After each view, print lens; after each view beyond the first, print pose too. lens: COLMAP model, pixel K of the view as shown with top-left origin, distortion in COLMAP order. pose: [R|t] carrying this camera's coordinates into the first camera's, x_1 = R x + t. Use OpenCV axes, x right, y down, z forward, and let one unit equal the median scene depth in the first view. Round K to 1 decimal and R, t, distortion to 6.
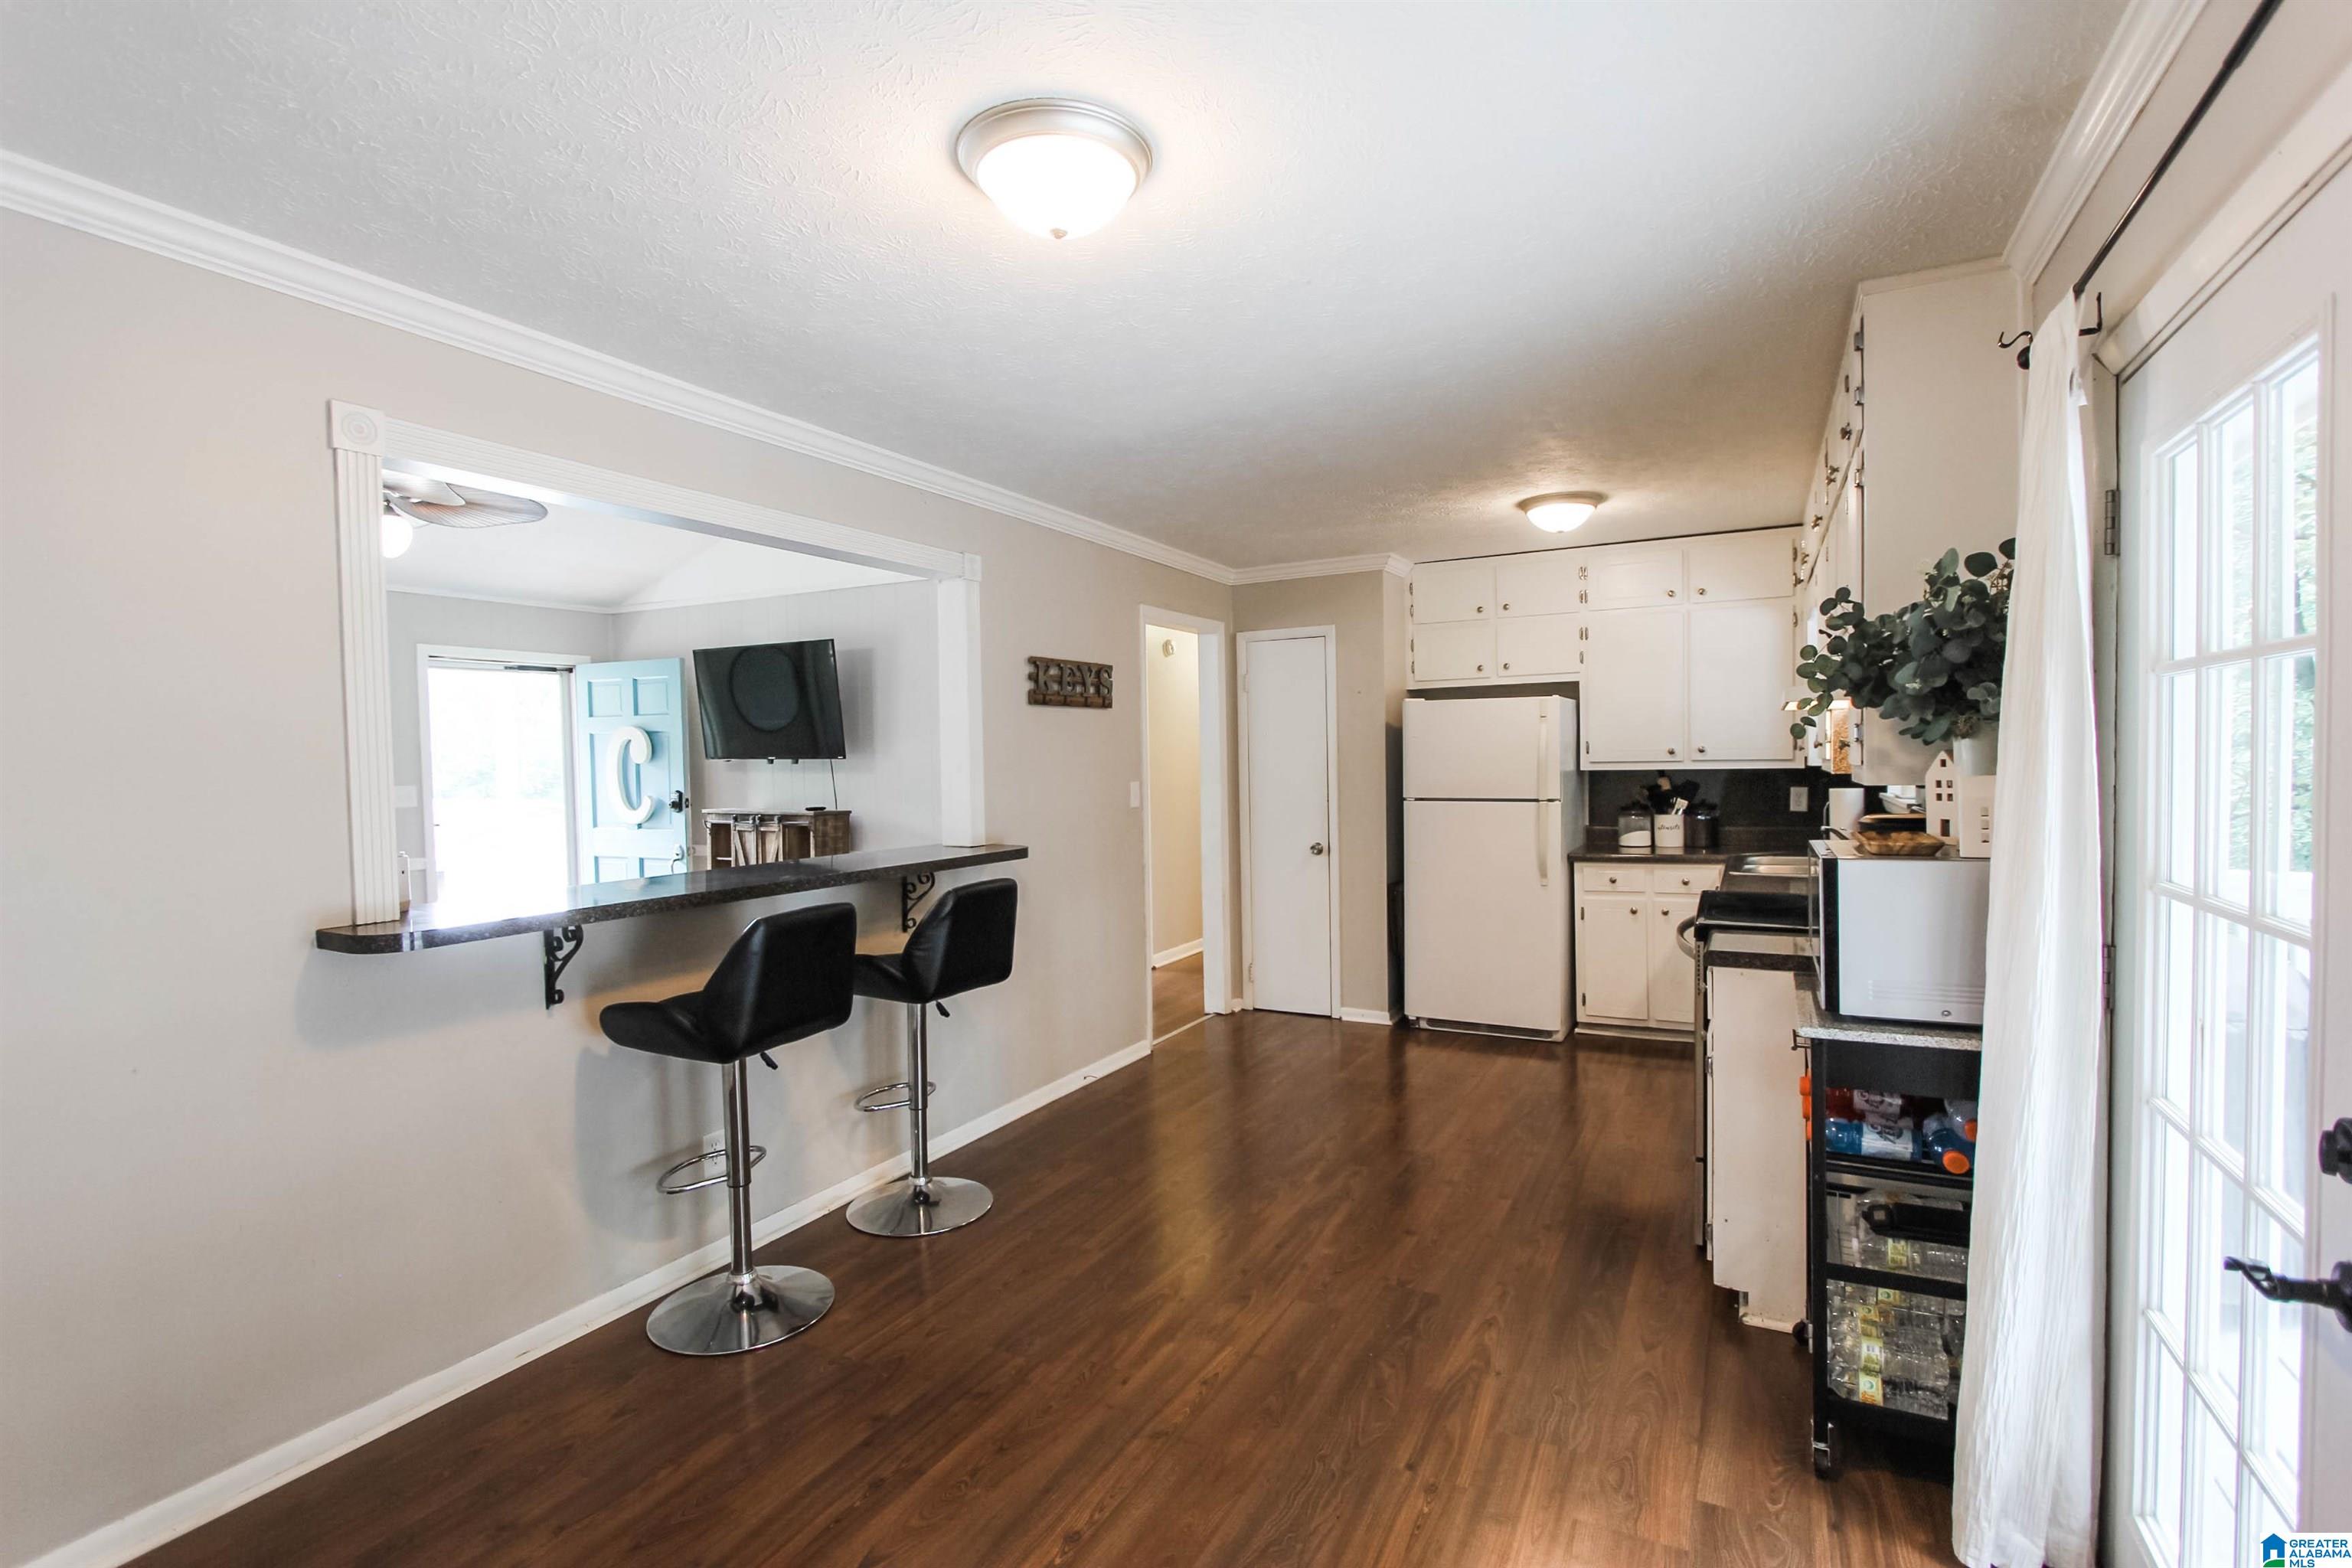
lens RADIAL K [[1085.6, 0, 1174.9], [0, 1085.6, 786.7], [0, 0, 1]] dist [-0.015598, 0.000828]
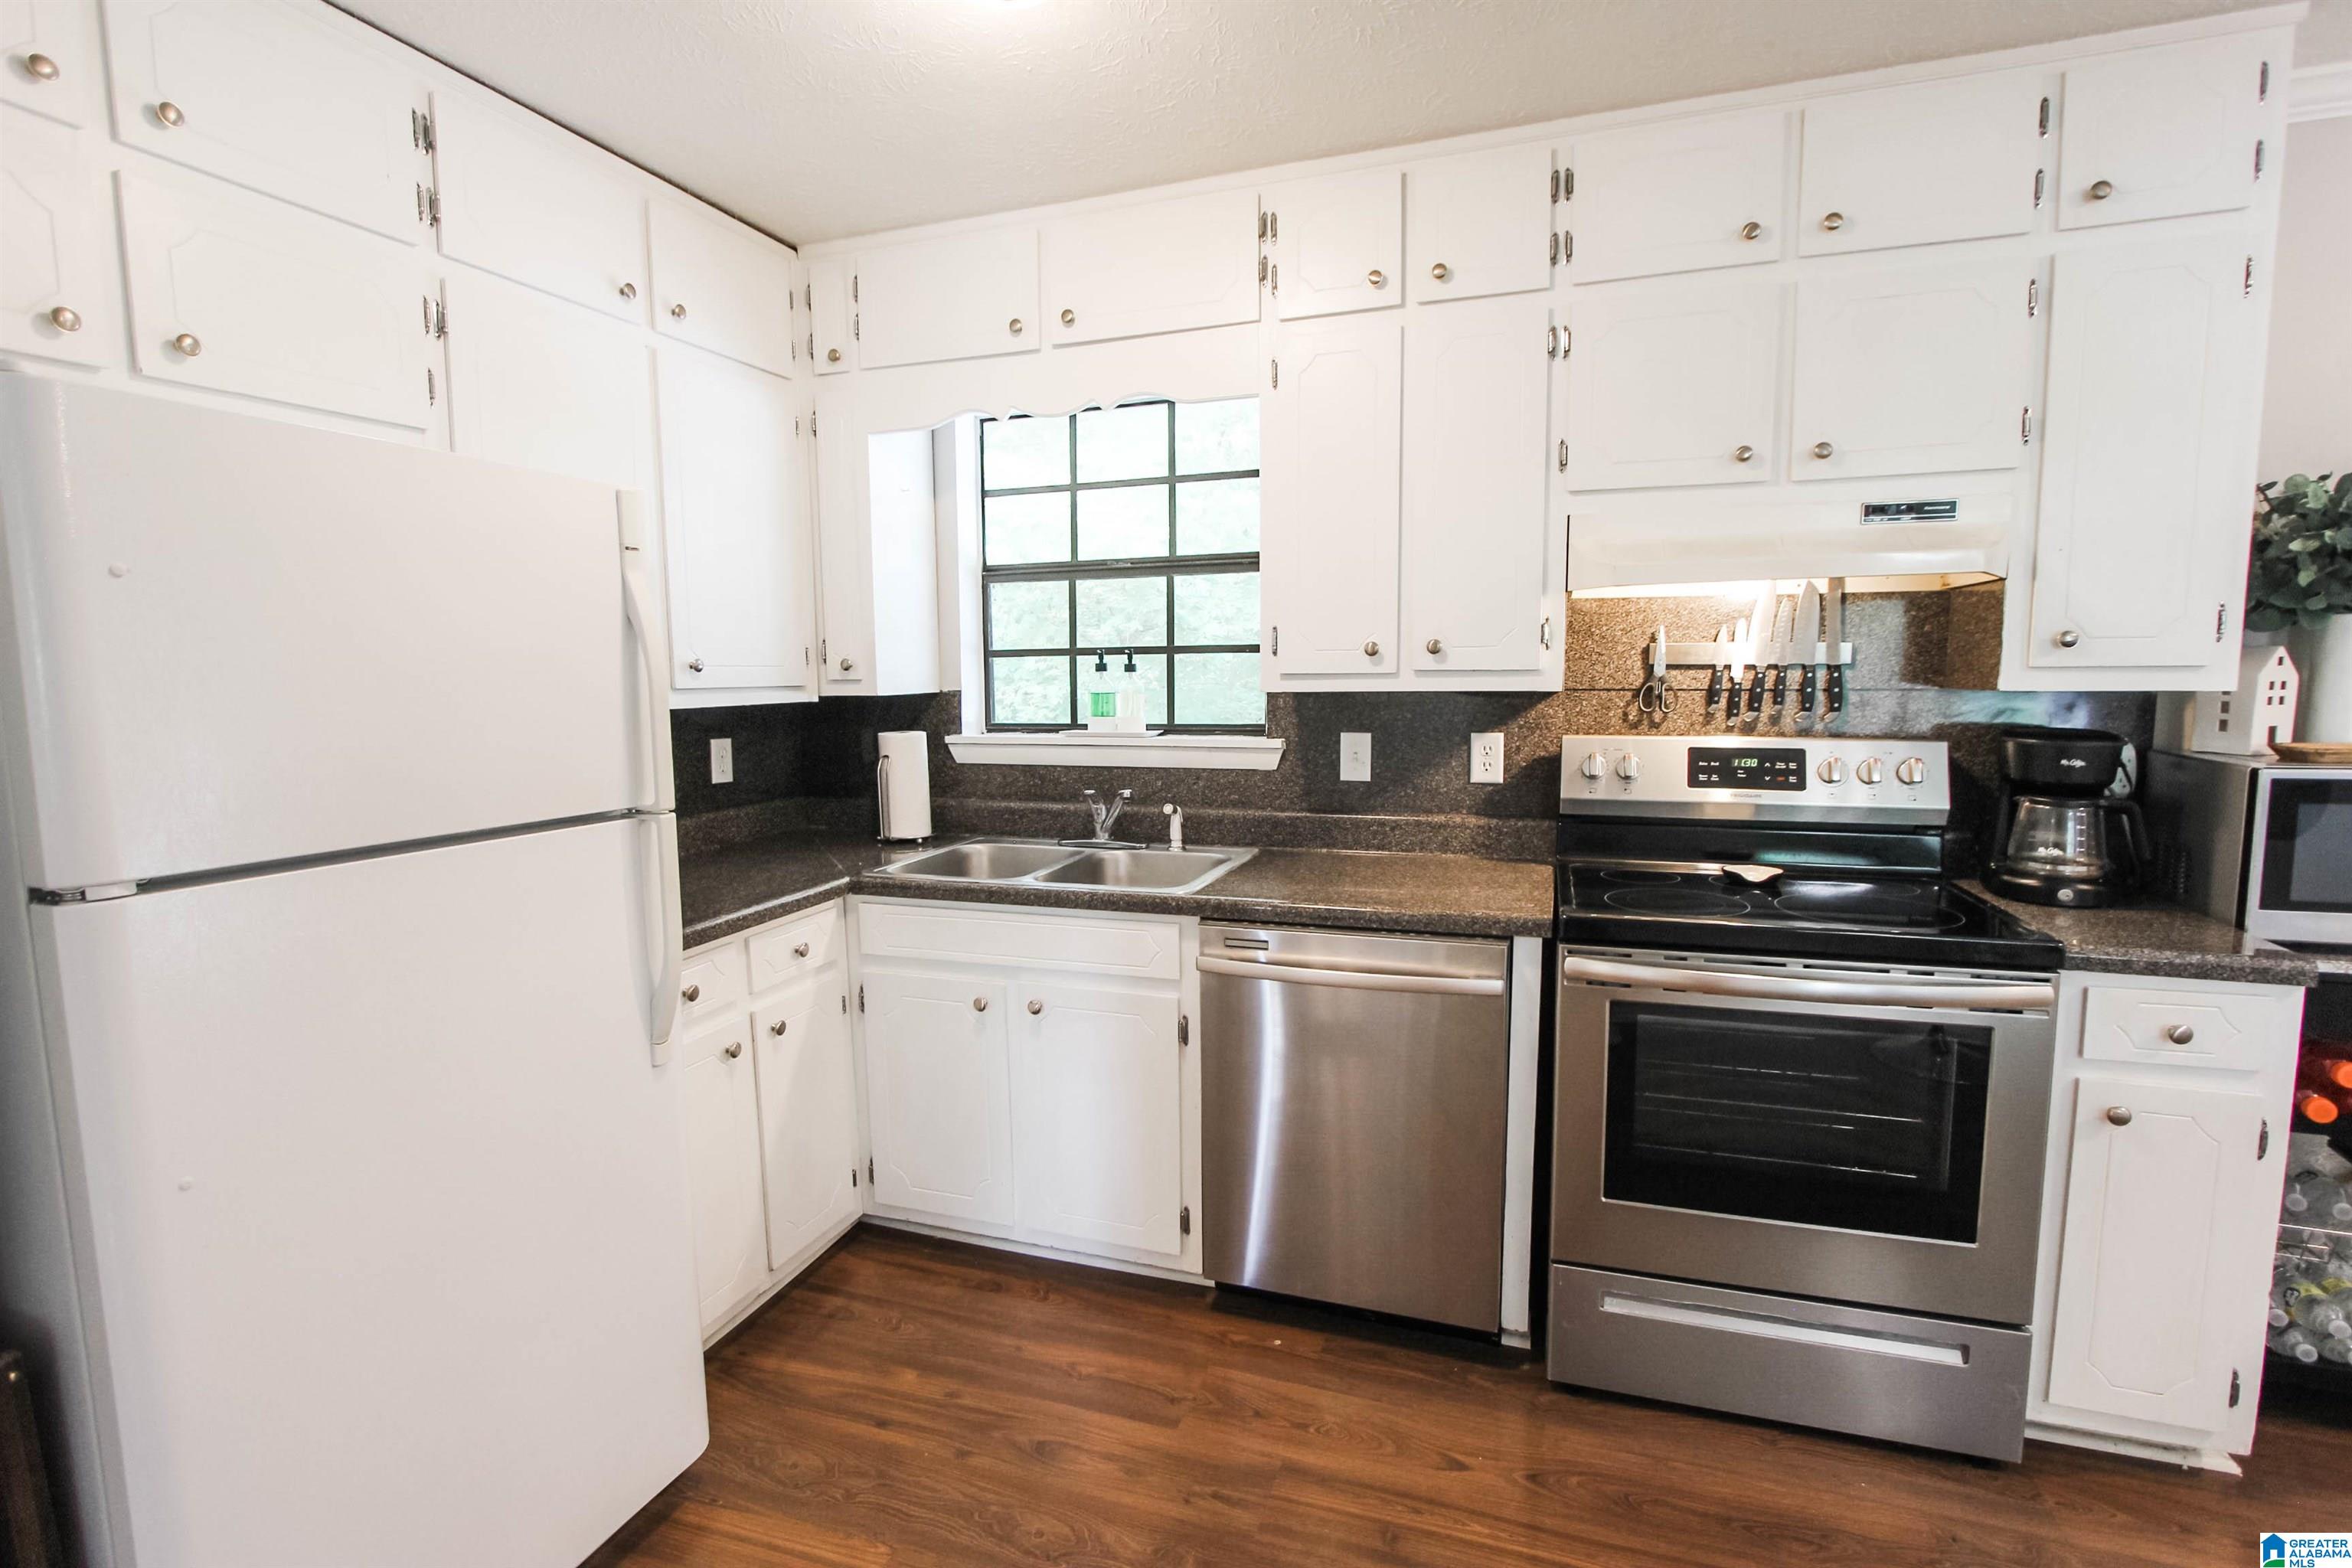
lens RADIAL K [[1085.6, 0, 1174.9], [0, 1085.6, 786.7], [0, 0, 1]] dist [-0.015598, 0.000828]
pose [[-0.147192, -0.088027, 0.985183, -0.001004], [0.043363, 0.994500, 0.095338, -0.017316], [-0.988157, 0.056753, -0.142566, 0.833438]]
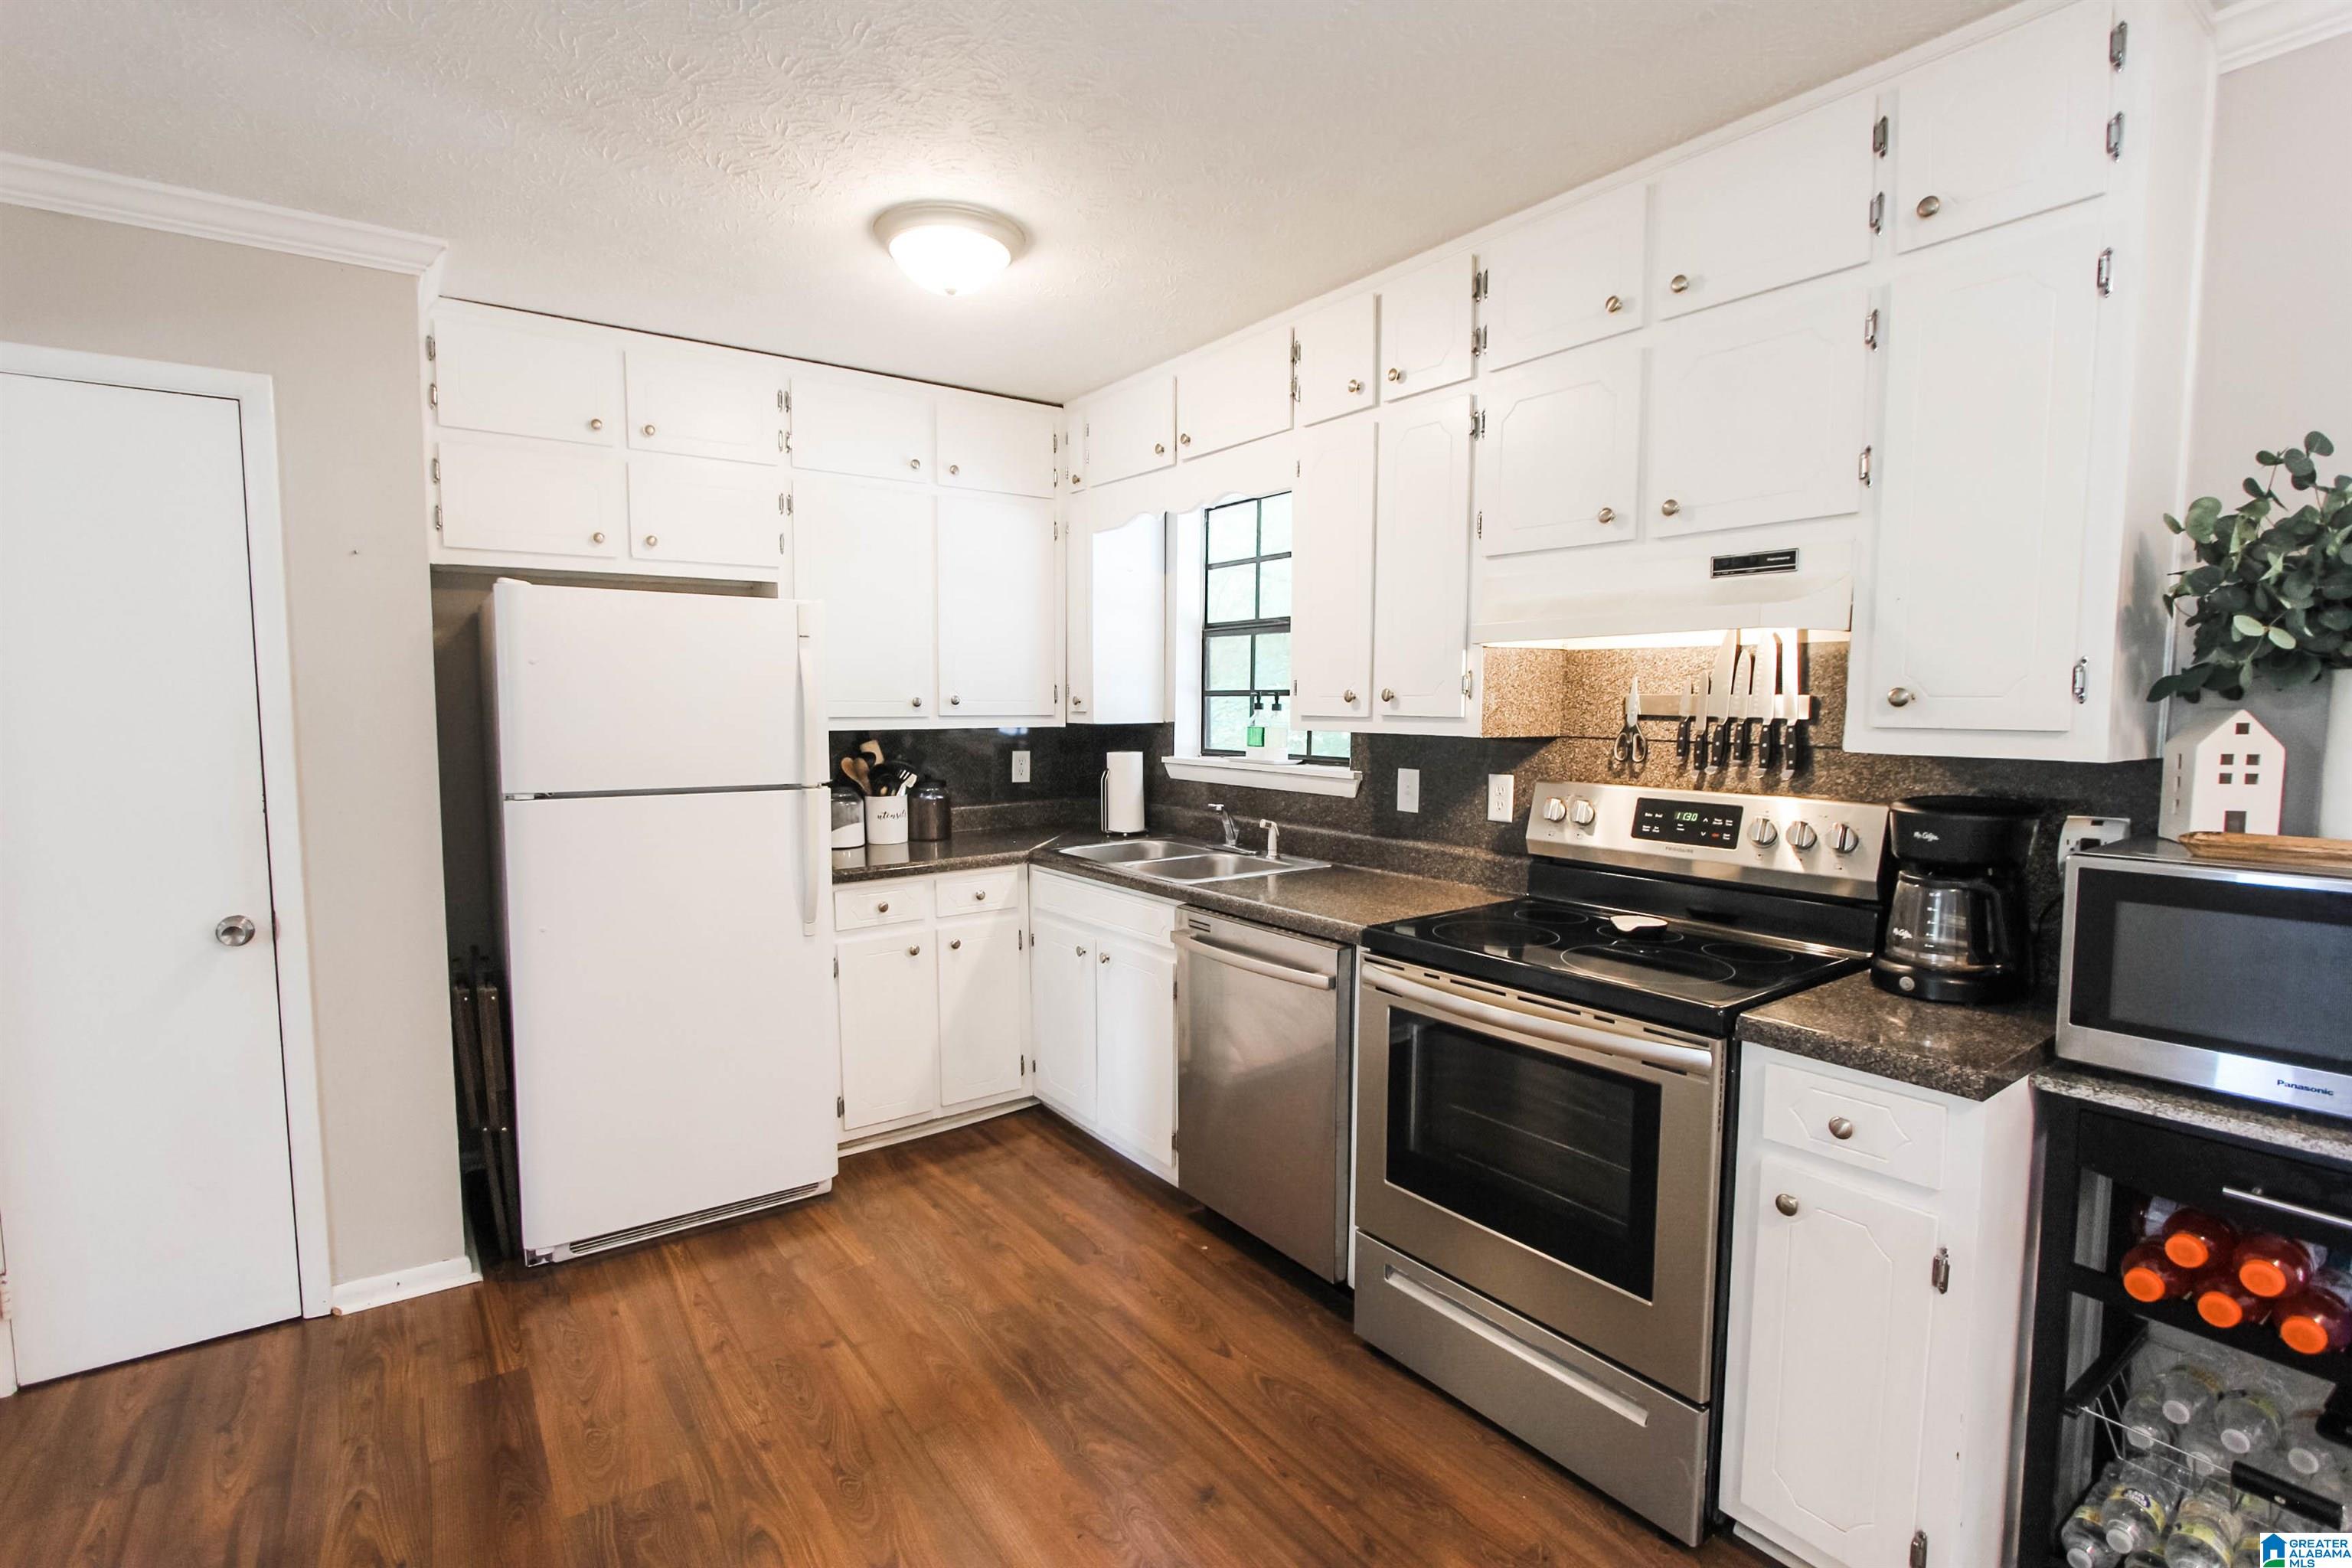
lens RADIAL K [[1085.6, 0, 1174.9], [0, 1085.6, 786.7], [0, 0, 1]] dist [-0.015598, 0.000828]
pose [[0.439091, -0.053063, 0.896874, -0.075002], [0.014879, 0.998547, 0.051794, -0.012538], [-0.898319, -0.009398, 0.439242, 0.545144]]
